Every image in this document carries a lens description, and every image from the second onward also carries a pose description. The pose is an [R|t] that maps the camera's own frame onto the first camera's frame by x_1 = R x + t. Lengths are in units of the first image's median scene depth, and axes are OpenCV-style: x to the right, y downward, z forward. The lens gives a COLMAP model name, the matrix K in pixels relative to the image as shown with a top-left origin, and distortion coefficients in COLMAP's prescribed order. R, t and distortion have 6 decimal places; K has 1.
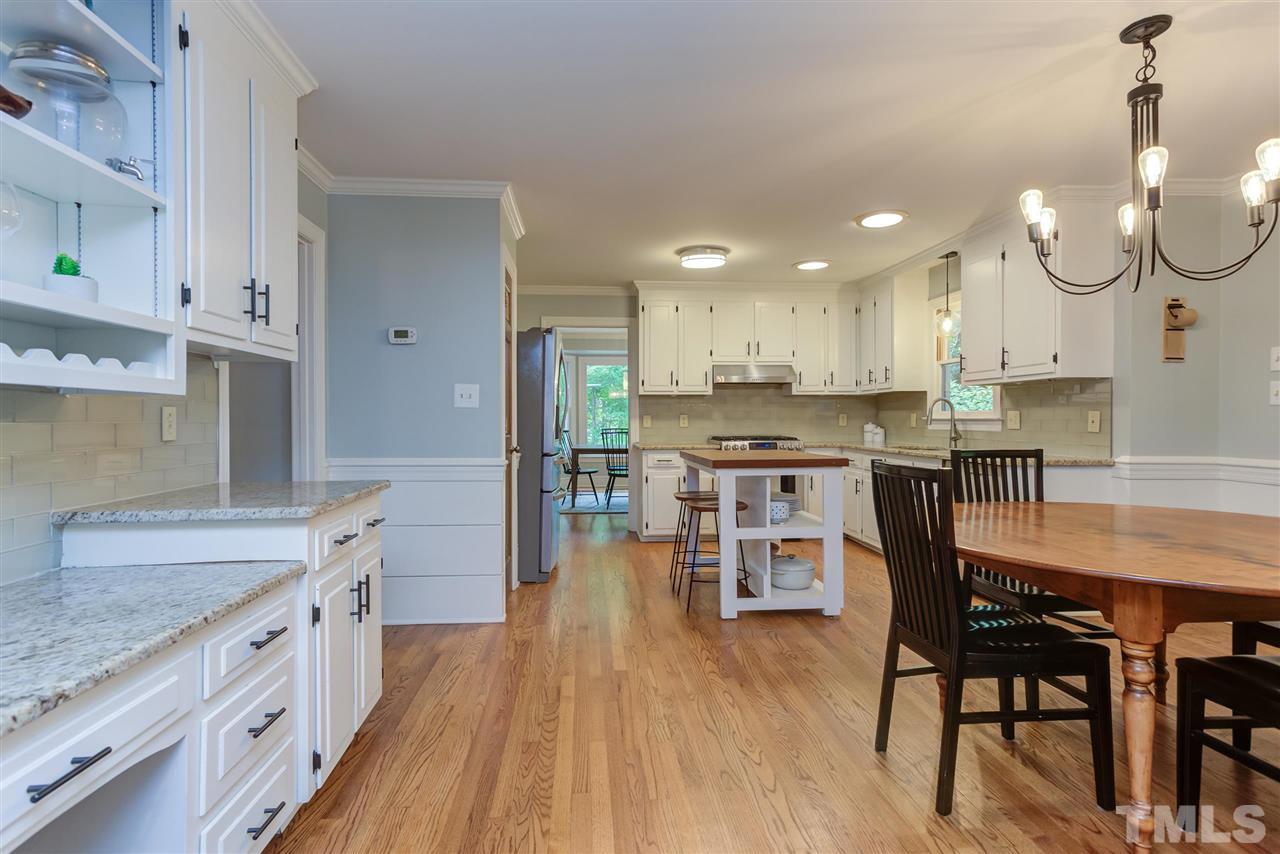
lens RADIAL K [[654.6, 0, 637.8], [0, 654.6, 419.9], [0, 0, 1]] dist [0.021414, 0.000218]
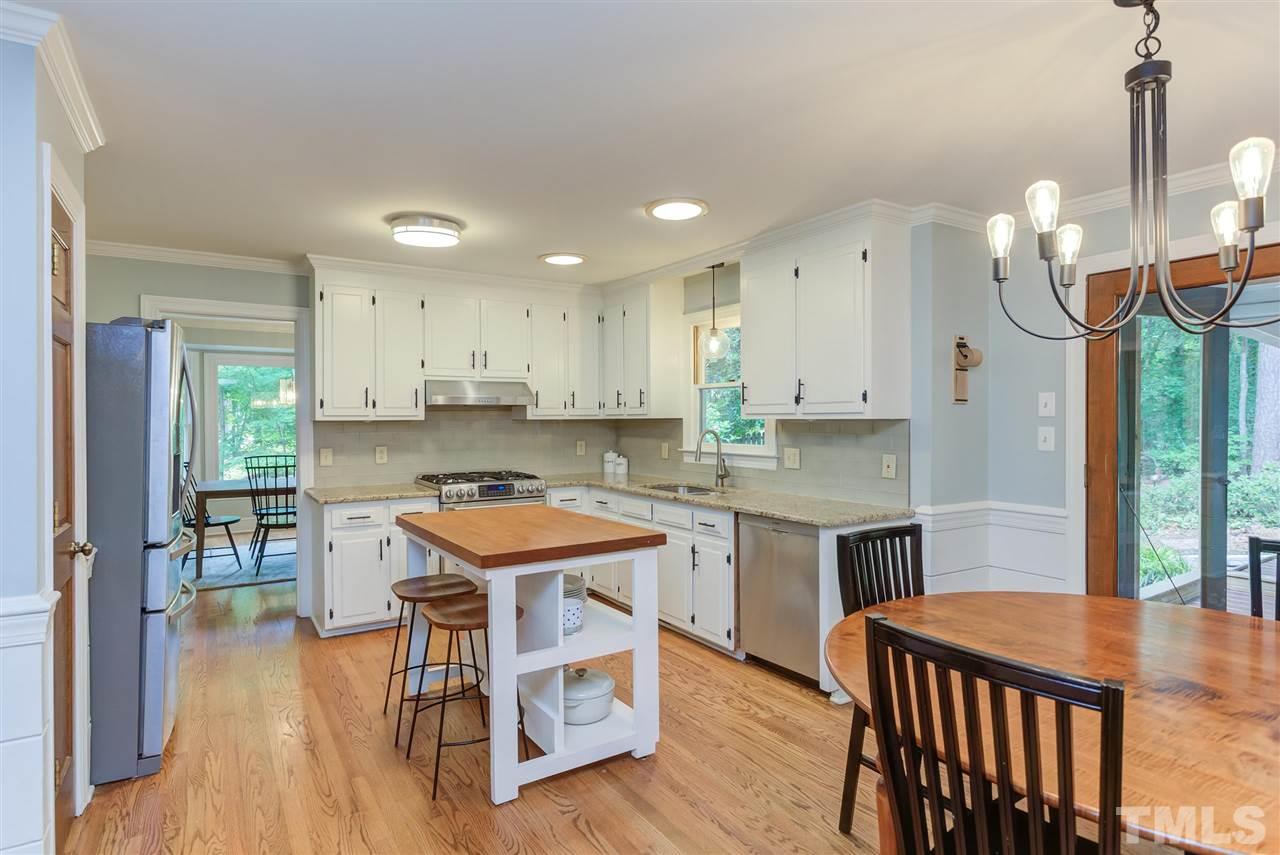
lens RADIAL K [[685.4, 0, 635.6], [0, 685.4, 423.1], [0, 0, 1]] dist [0.003059, 0.002857]
pose [[0.887319, -0.003481, 0.461144, -0.038927], [0.001673, 0.999989, 0.004329, -0.047108], [-0.461154, -0.003070, 0.887315, 0.251702]]
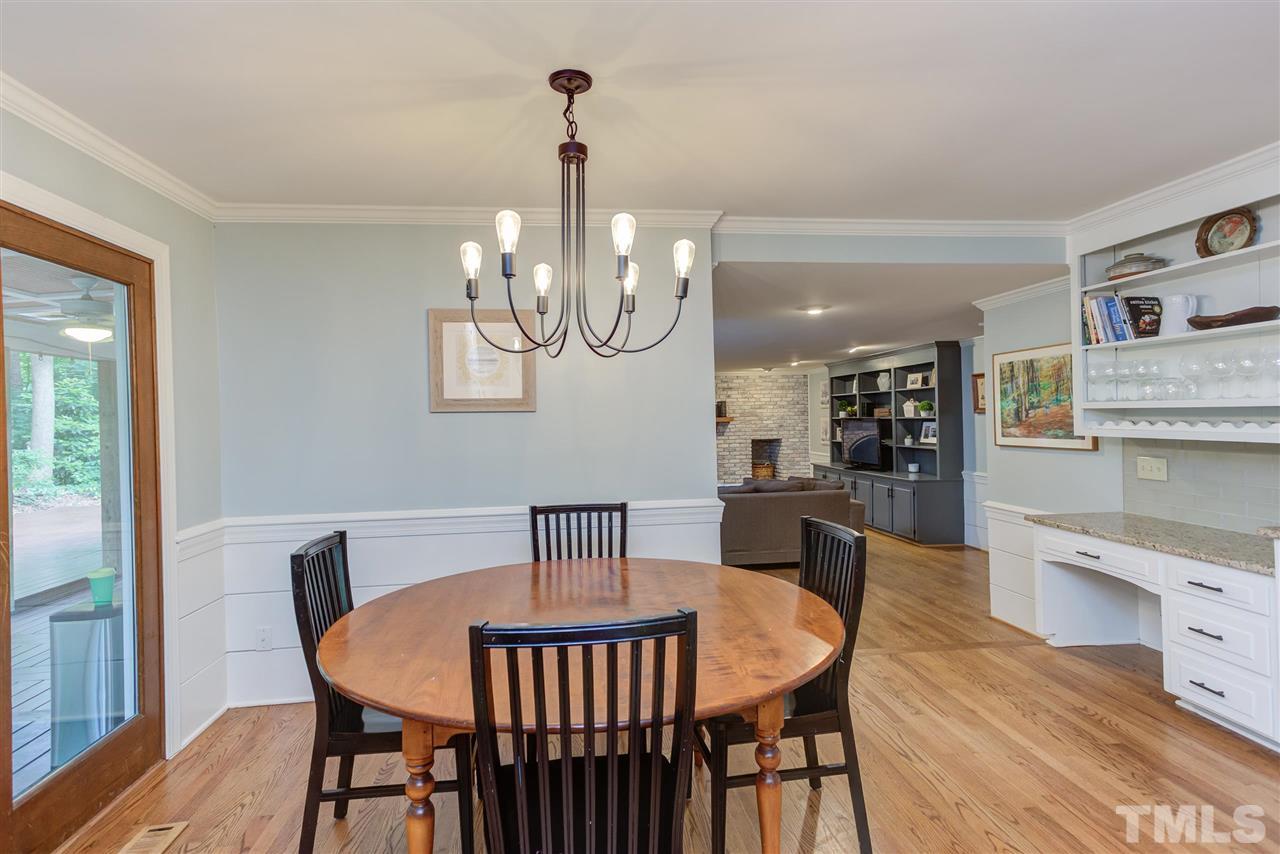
lens RADIAL K [[644.1, 0, 627.2], [0, 644.1, 418.1], [0, 0, 1]] dist [0.001933, 0.013006]
pose [[-0.999246, 0.027136, -0.027757, 0.310935], [0.027049, 0.999628, 0.003509, -0.048735], [0.027841, 0.002756, -0.999609, 0.825920]]
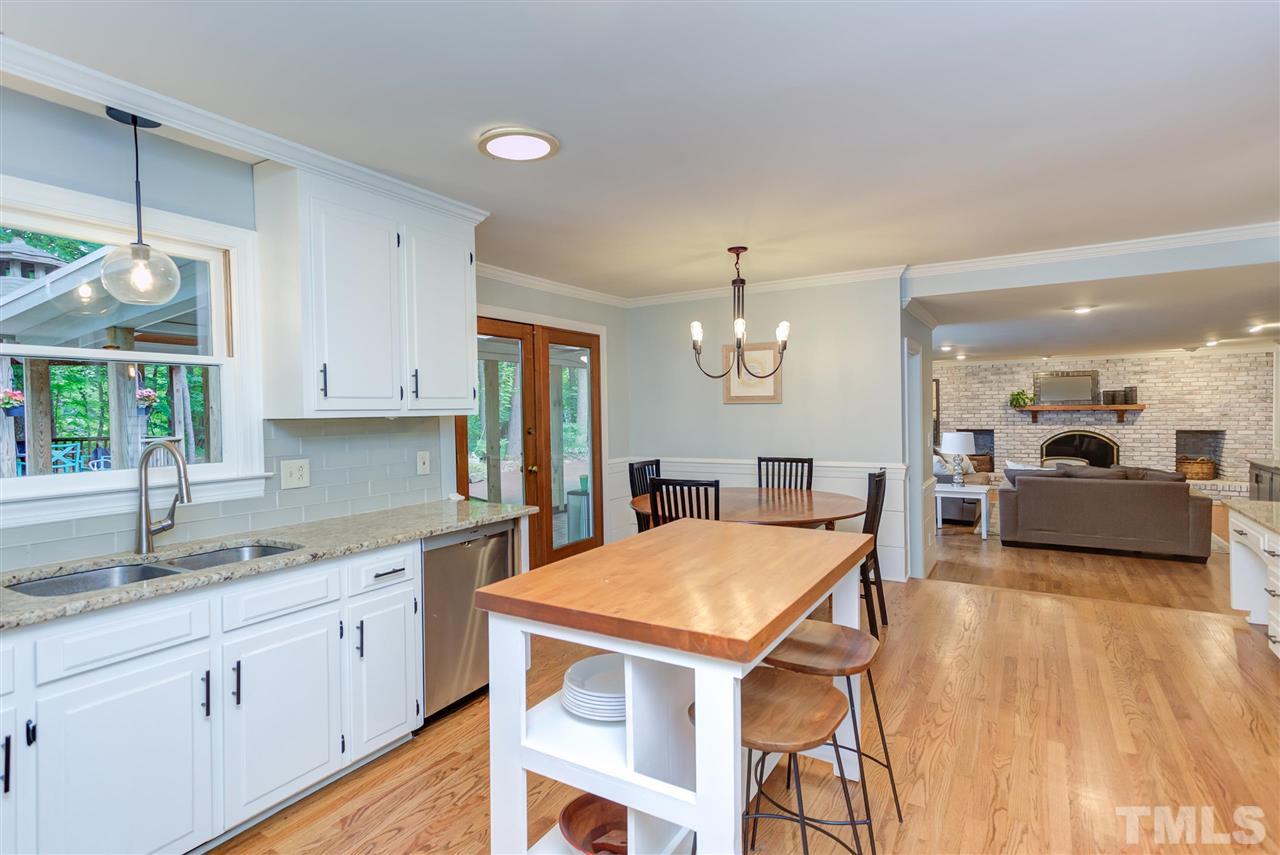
lens RADIAL K [[646.7, 0, 634.3], [0, 646.7, 421.4], [0, 0, 1]] dist [0.021027, -0.000039]
pose [[-0.805360, 0.007227, 0.592742, -0.055970], [0.021218, 0.999636, 0.016641, -0.048713], [-0.592406, 0.025979, -0.805220, 1.186304]]
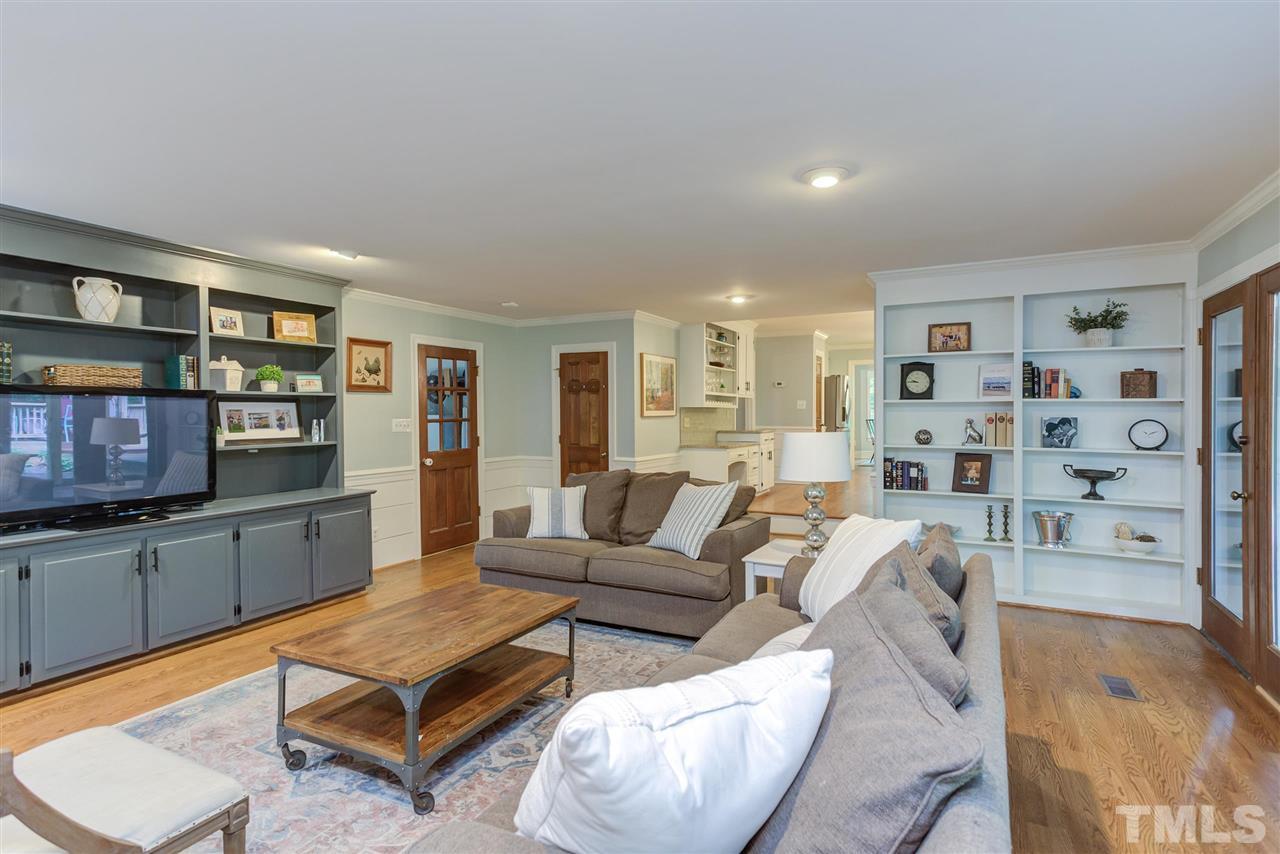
lens RADIAL K [[646.7, 0, 634.3], [0, 646.7, 420.9], [0, 0, 1]] dist [0.021027, -0.000039]
pose [[0.842434, 0.005293, -0.538774, 0.459820], [-0.000064, 0.999953, 0.009723, 0.005076], [0.538800, -0.008156, 0.842394, -1.257932]]
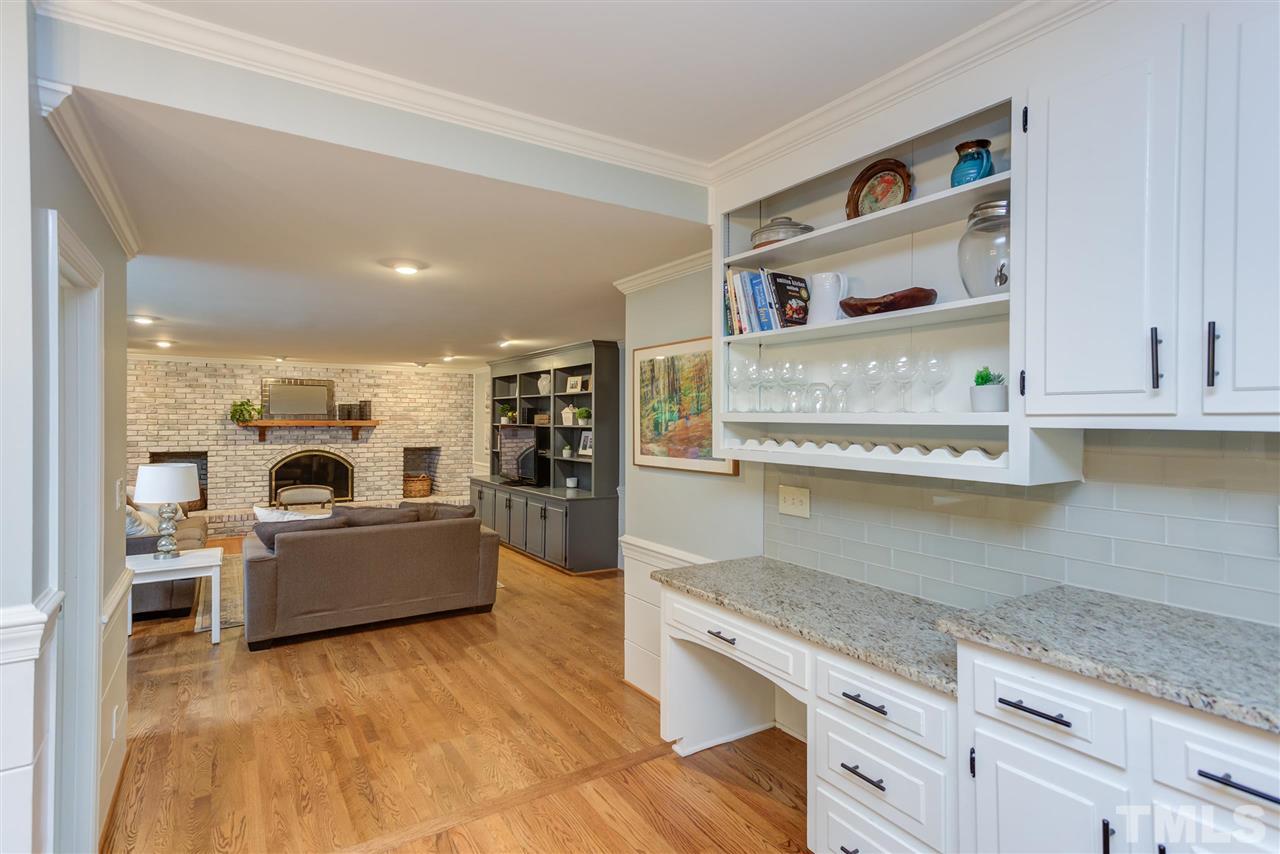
lens RADIAL K [[644.1, 0, 627.2], [0, 644.1, 418.1], [0, 0, 1]] dist [0.001933, 0.013006]
pose [[-0.887507, 0.001025, -0.460793, 0.094698], [-0.000662, 0.999994, 0.003499, -0.047631], [0.460793, 0.003410, -0.887501, 0.550573]]
